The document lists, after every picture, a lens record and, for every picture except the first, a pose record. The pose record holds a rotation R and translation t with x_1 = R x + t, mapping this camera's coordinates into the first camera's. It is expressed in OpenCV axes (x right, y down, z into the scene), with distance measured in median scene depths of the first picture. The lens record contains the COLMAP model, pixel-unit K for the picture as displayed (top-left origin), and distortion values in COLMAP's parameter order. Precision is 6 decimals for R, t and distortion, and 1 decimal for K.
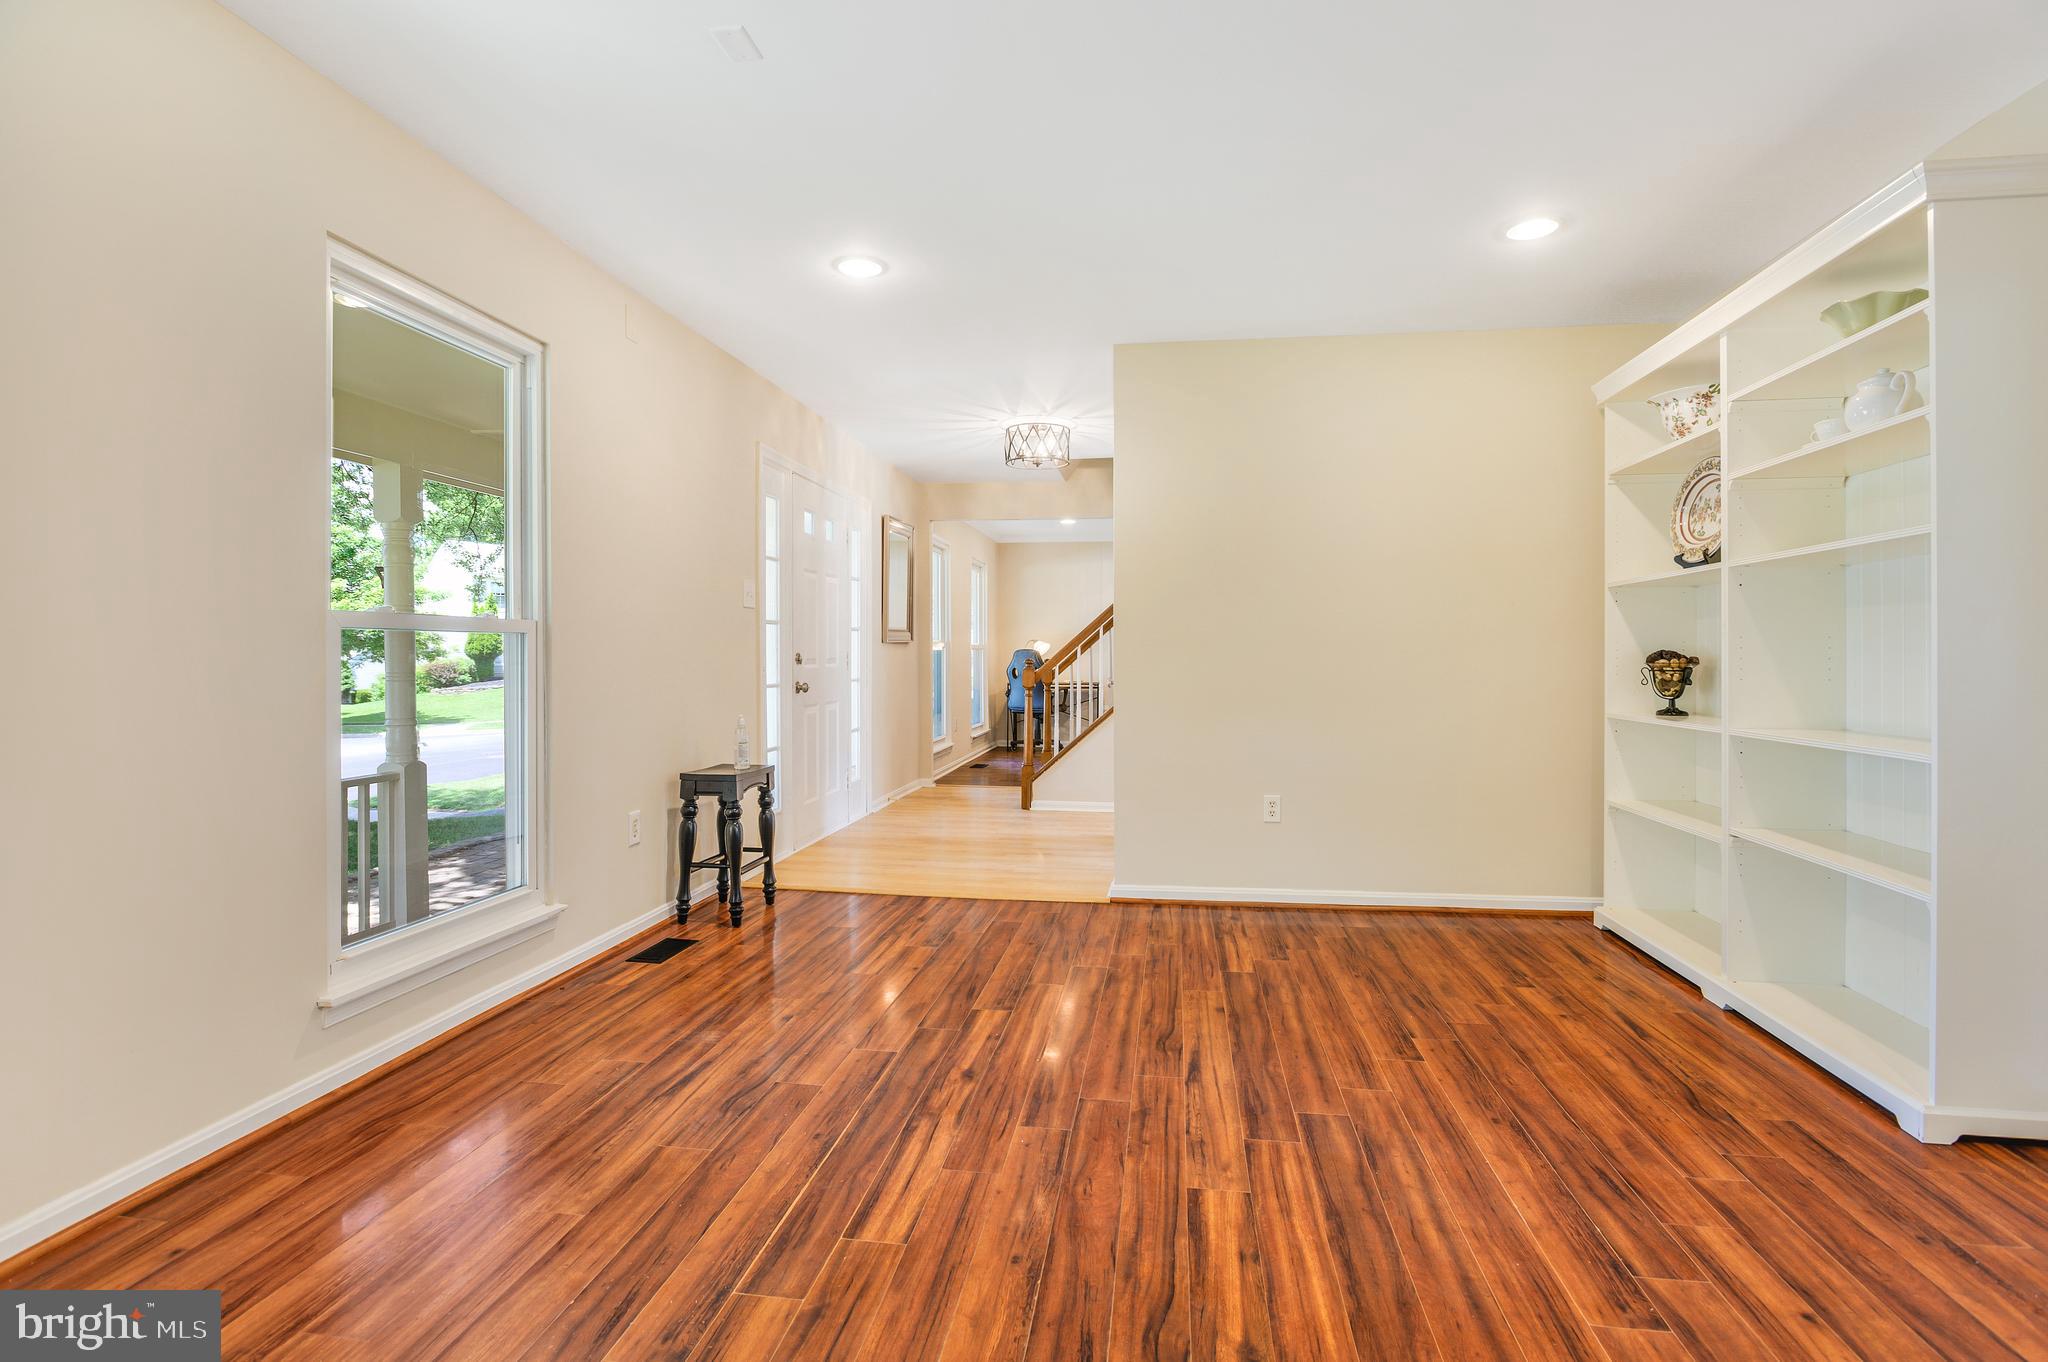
lens RADIAL K [[992.6, 0, 1020.5], [0, 992.6, 670.4], [0, 0, 1]] dist [-0.016218, 0.001445]
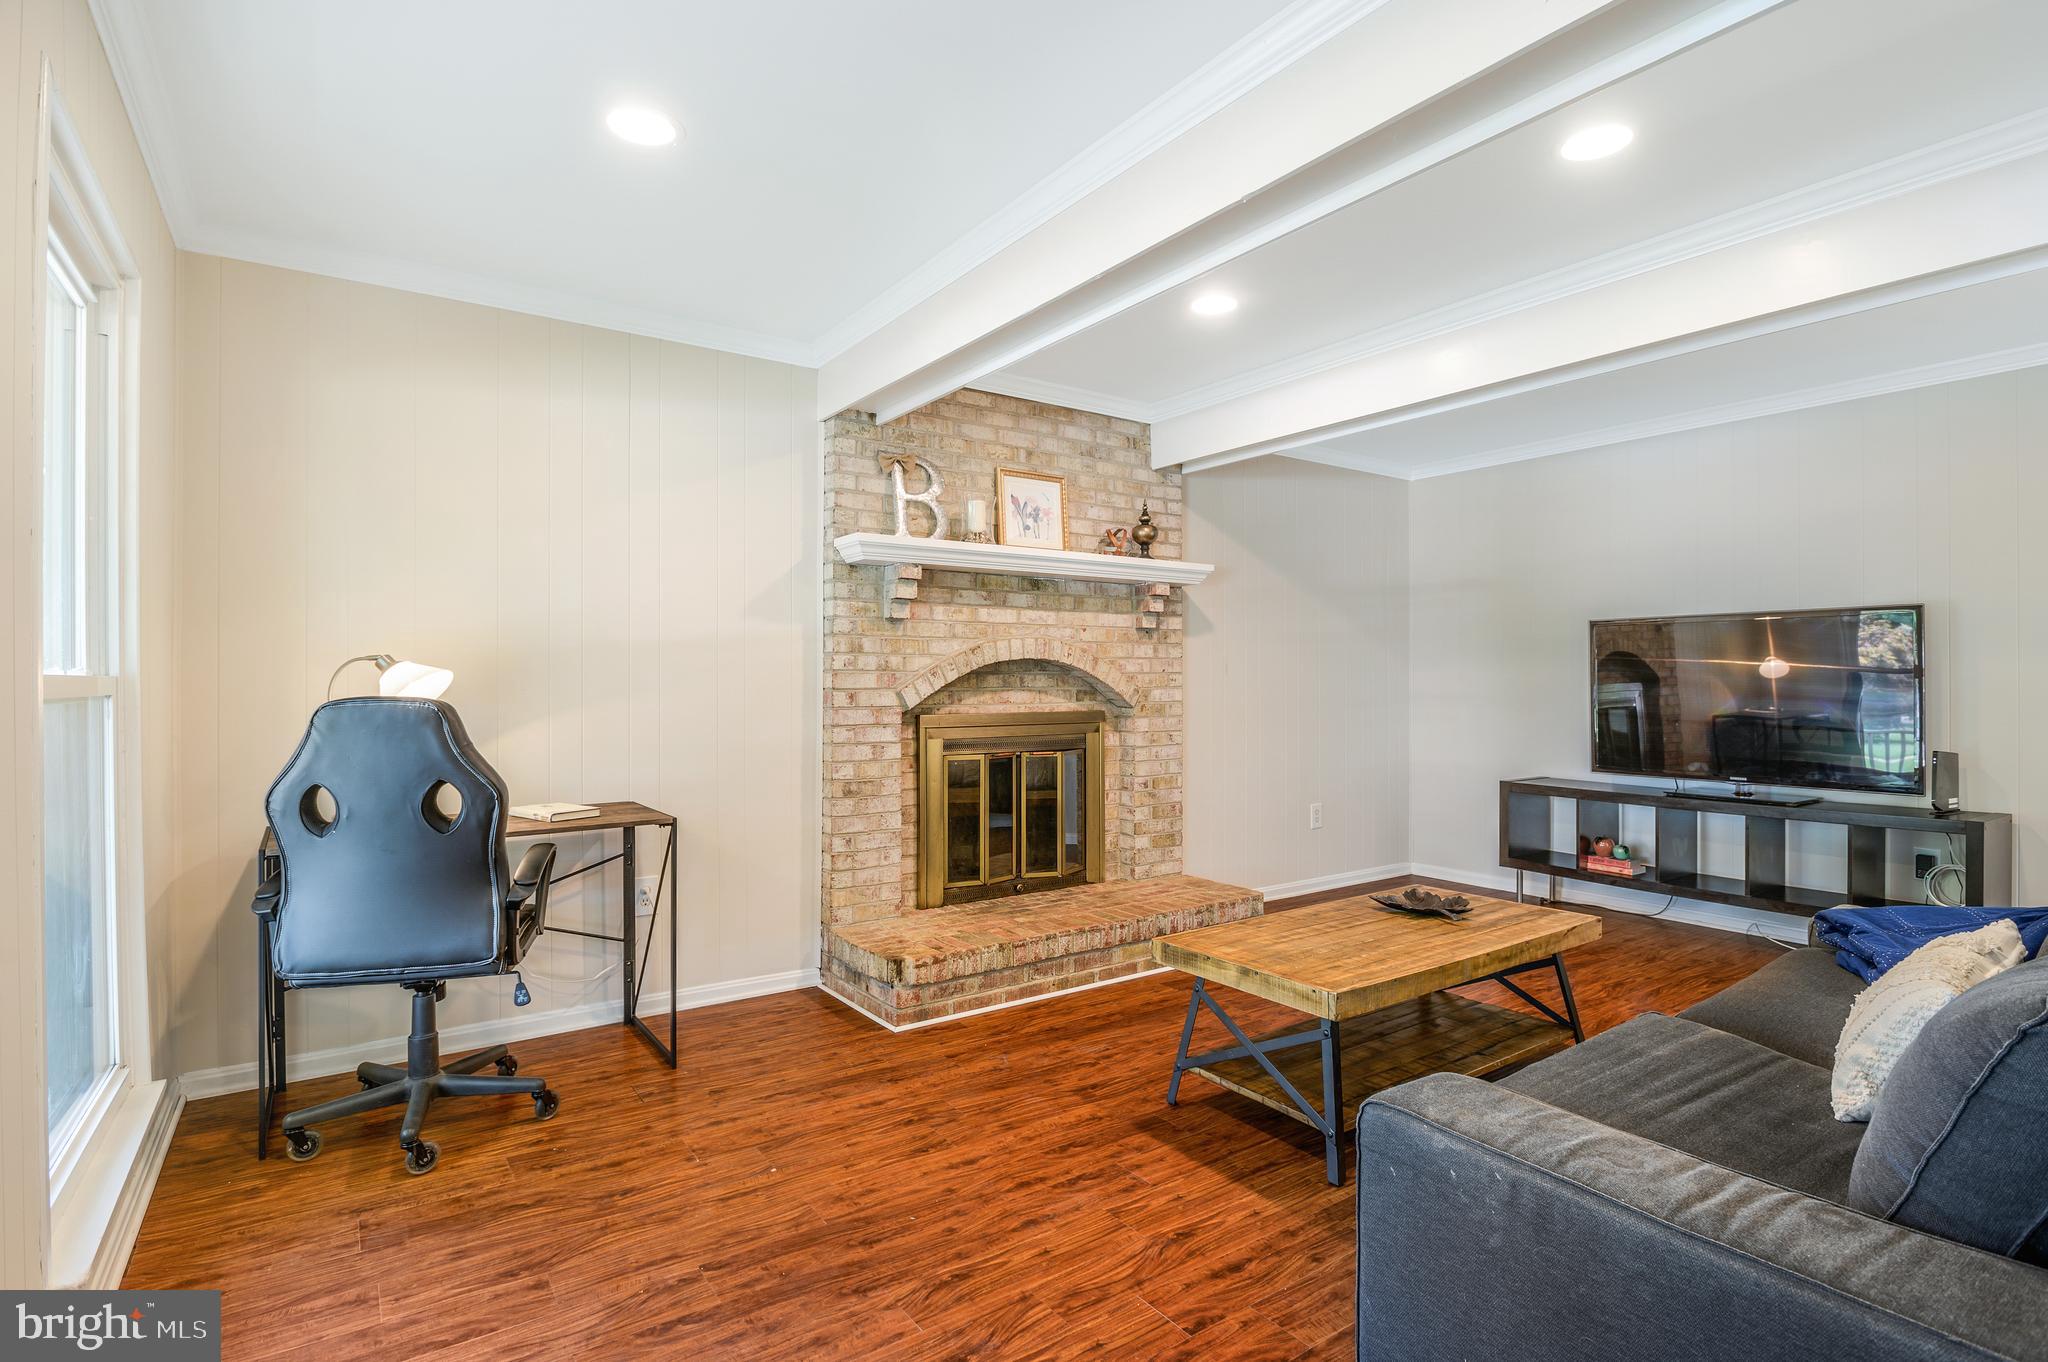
lens RADIAL K [[992.6, 0, 1022.9], [0, 992.6, 684.2], [0, 0, 1]] dist [-0.016218, 0.001445]
pose [[0.730026, -0.002512, 0.683415, -0.162601], [0.013756, 0.999845, -0.011019, -0.080188], [-0.683281, 0.017445, 0.729947, 3.058079]]
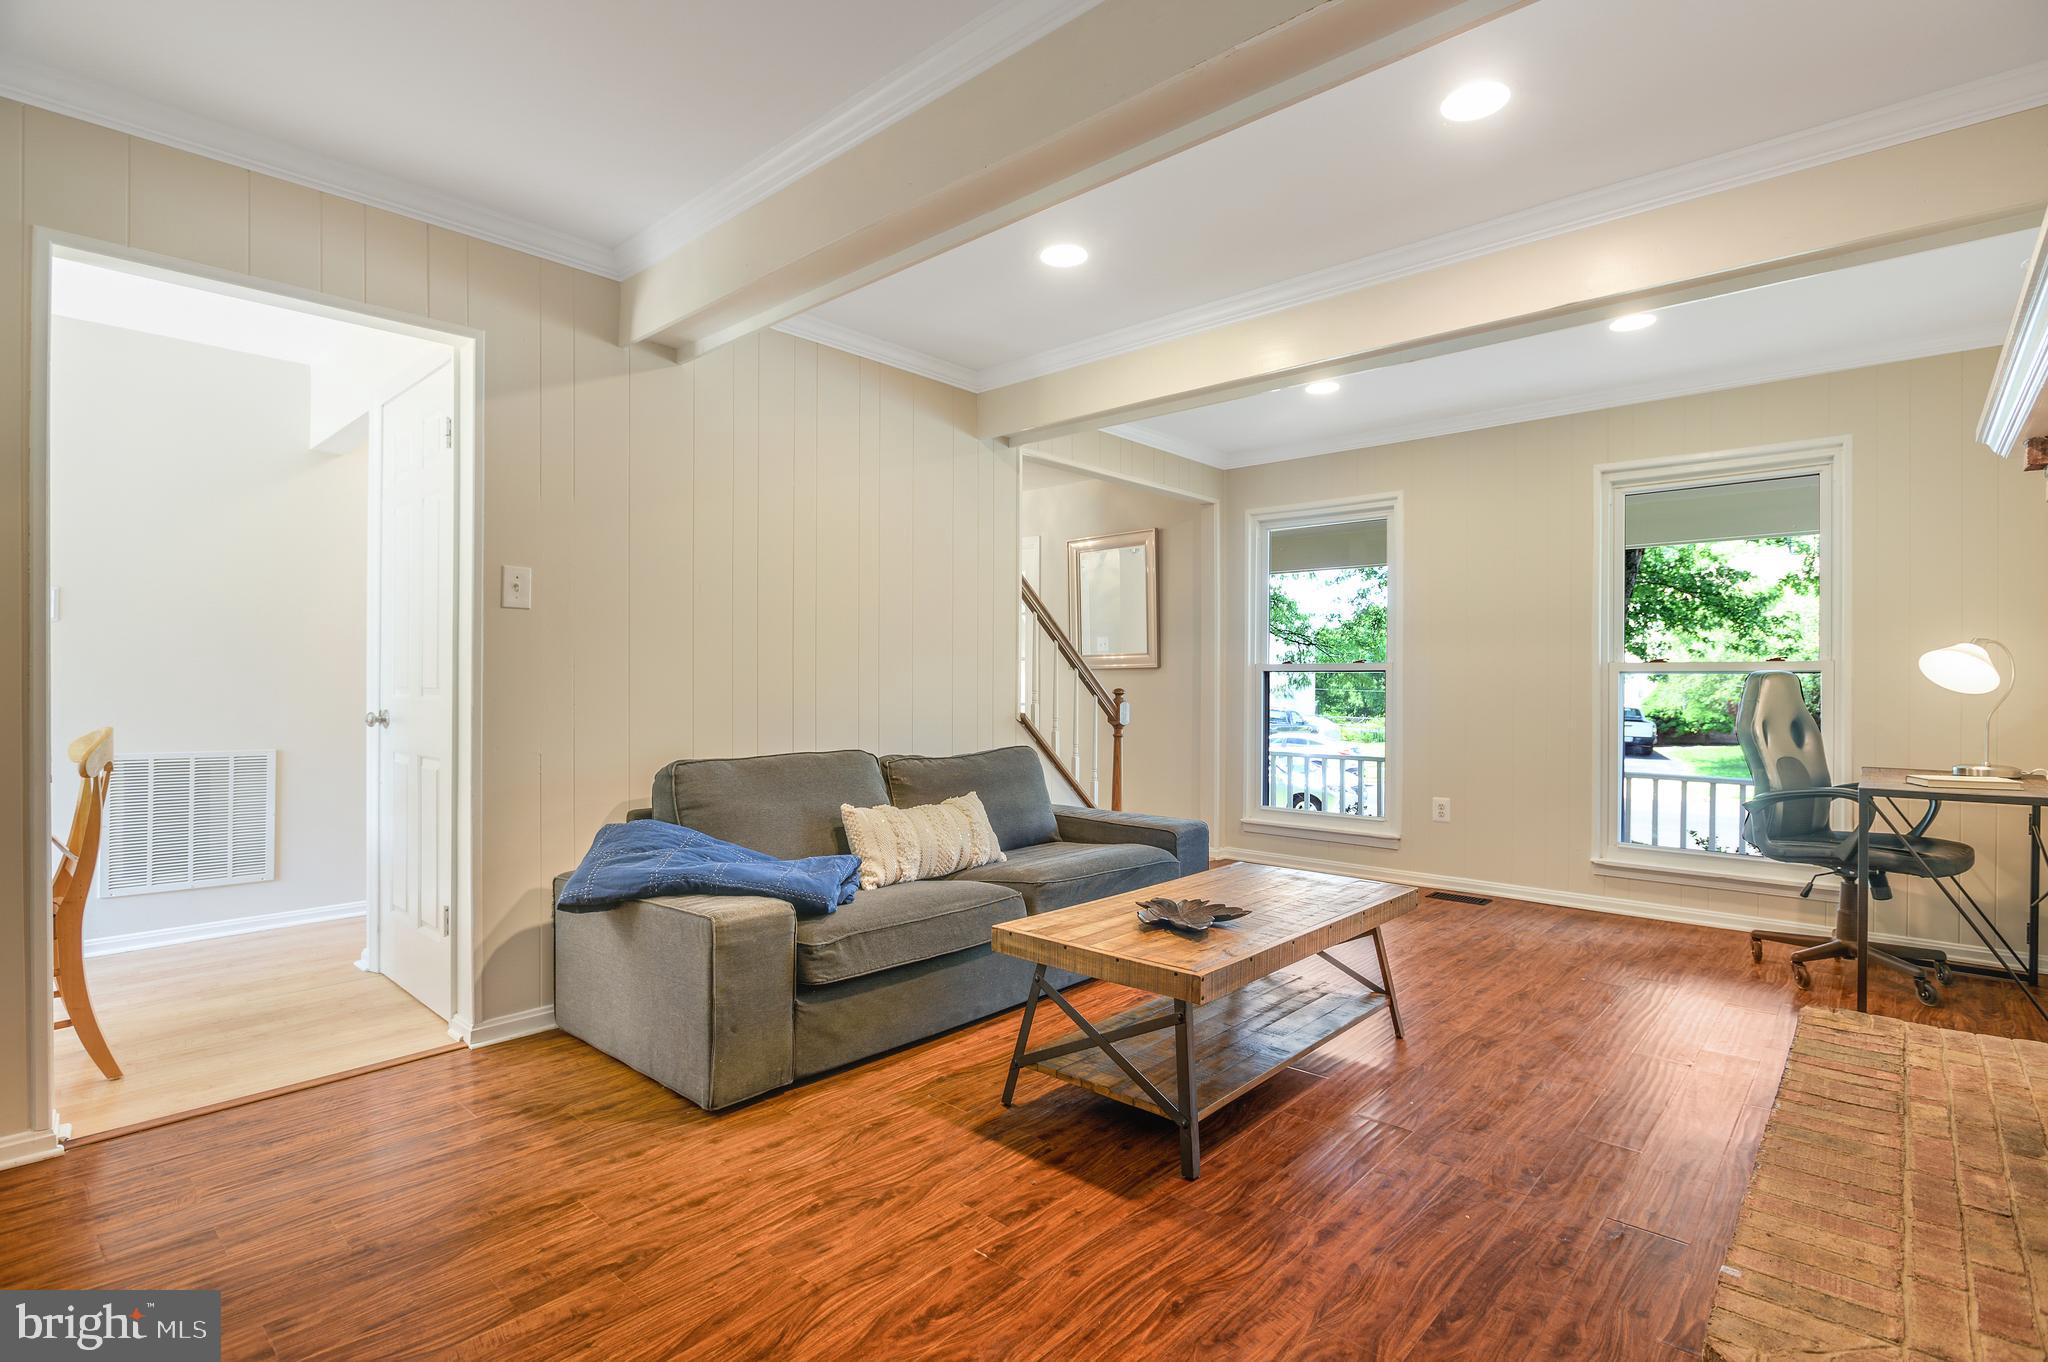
lens RADIAL K [[963.6, 0, 1043.1], [0, 963.6, 680.2], [0, 0, 1]] dist [-0.011585, -0.001589]
pose [[-0.542259, -0.000851, -0.840211, 1.821483], [-0.017789, 0.999787, 0.010468, -0.068405], [0.840023, 0.020623, -0.542159, 3.963472]]
